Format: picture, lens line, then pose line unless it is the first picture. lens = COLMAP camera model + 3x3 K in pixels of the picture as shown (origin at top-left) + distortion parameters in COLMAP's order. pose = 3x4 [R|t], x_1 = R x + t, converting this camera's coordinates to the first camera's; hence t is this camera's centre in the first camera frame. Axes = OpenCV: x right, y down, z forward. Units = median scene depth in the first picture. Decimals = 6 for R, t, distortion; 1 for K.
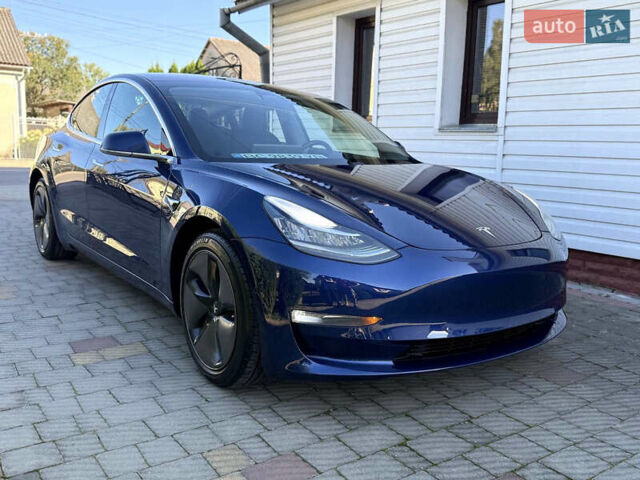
lens RADIAL K [[885.9, 0, 320.0], [0, 885.9, 240.0], [0, 0, 1]] dist [0.119975, -0.042193]
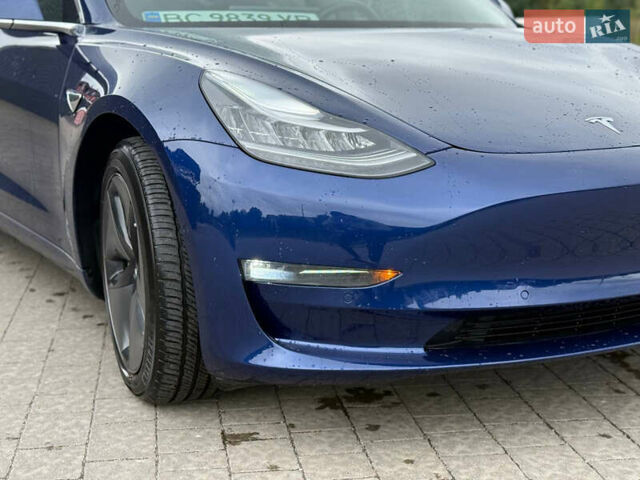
lens RADIAL K [[885.9, 0, 320.0], [0, 885.9, 240.0], [0, 0, 1]] dist [0.119975, -0.042193]
pose [[0.977865, -0.013052, -0.208828, 0.137461], [0.018243, 0.999570, 0.022950, 0.052453], [0.208439, -0.026251, 0.977683, 0.426601]]
